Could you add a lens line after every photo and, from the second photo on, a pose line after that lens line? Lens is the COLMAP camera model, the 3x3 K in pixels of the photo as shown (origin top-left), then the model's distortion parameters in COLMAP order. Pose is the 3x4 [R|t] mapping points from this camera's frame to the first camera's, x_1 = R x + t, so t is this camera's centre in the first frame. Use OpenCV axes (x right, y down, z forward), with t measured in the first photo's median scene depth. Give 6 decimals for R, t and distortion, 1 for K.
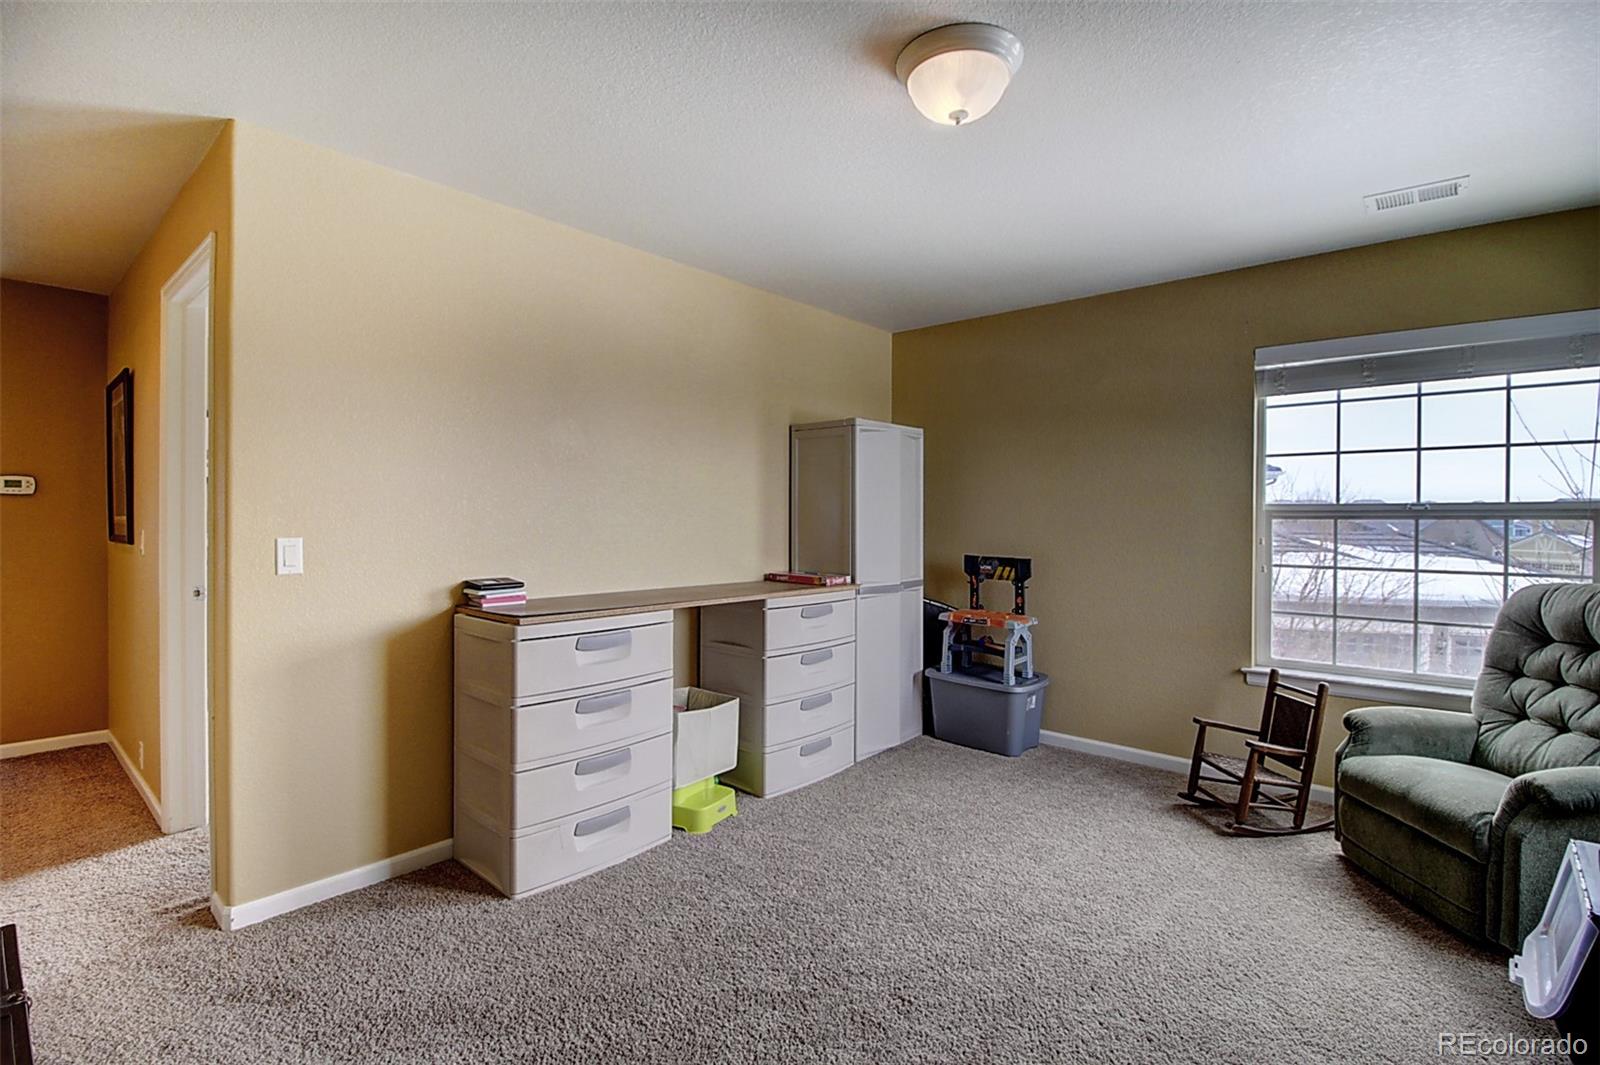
lens RADIAL K [[744.3, 0, 795.7], [0, 744.3, 521.9], [0, 0, 1]] dist [-0.012731, -0.001854]
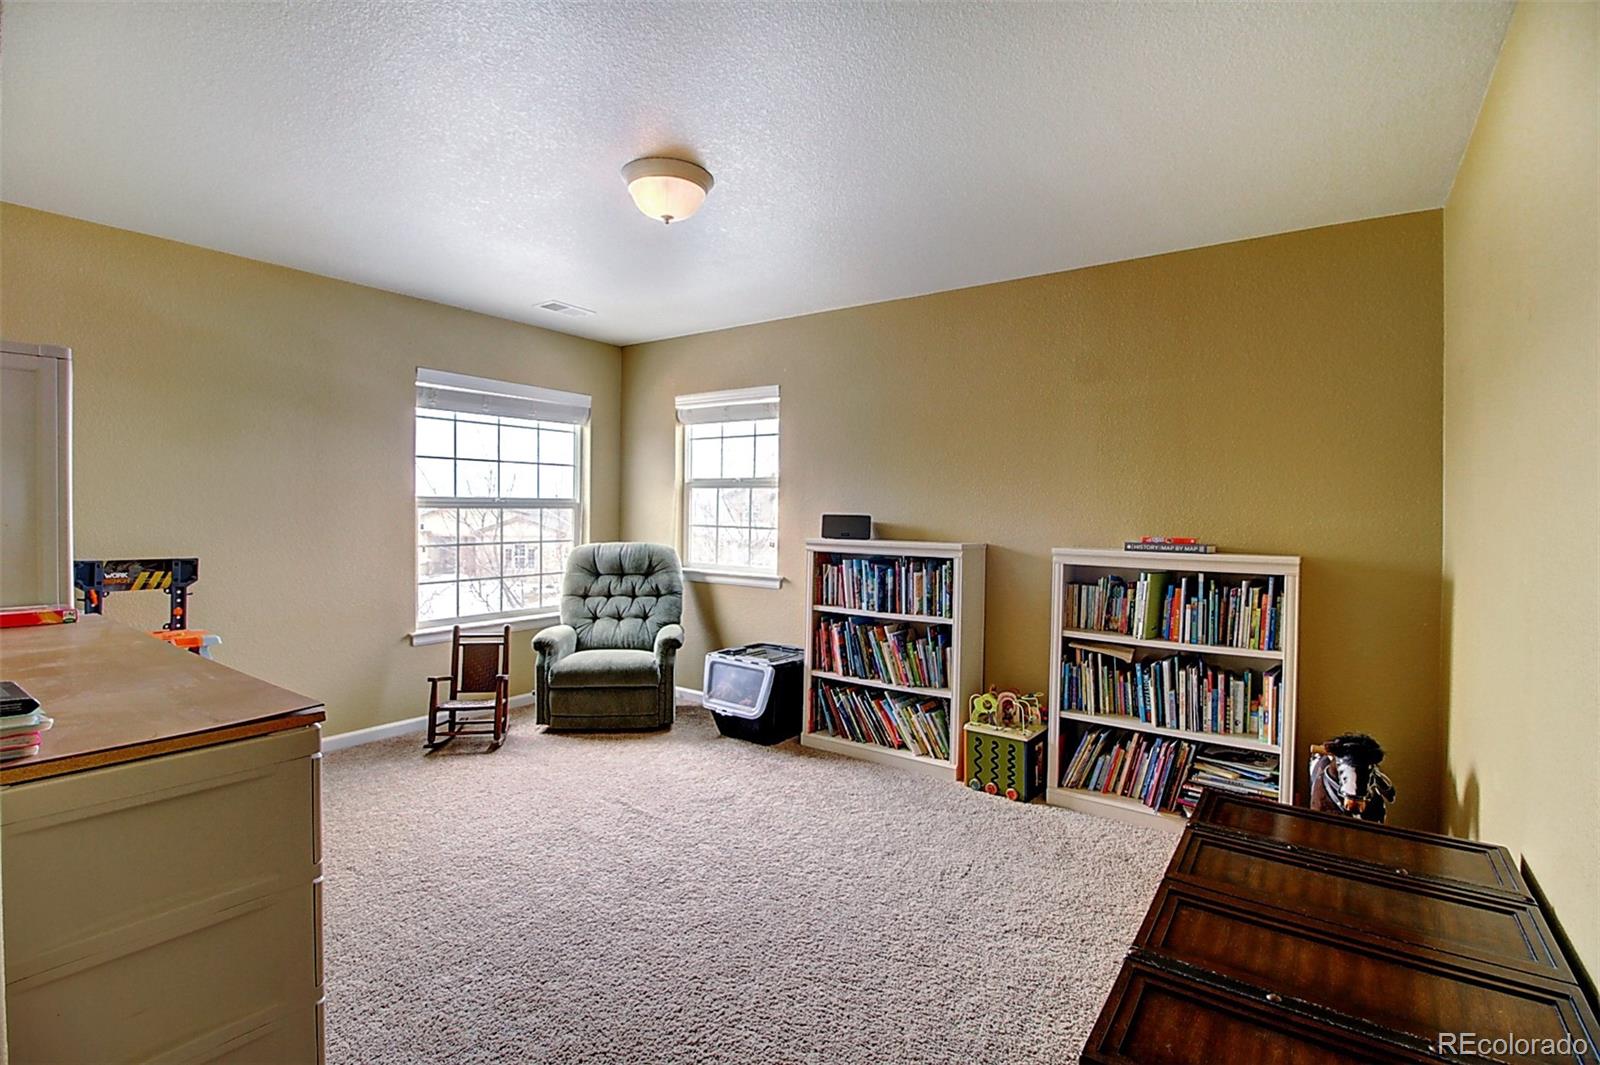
lens RADIAL K [[744.3, 0, 789.1], [0, 744.3, 528.2], [0, 0, 1]] dist [-0.012731, -0.001854]
pose [[-0.091876, -0.031889, 0.995260, -0.679721], [-0.003325, 0.999491, 0.031718, -0.013071], [-0.995765, -0.000395, -0.091935, 0.537294]]
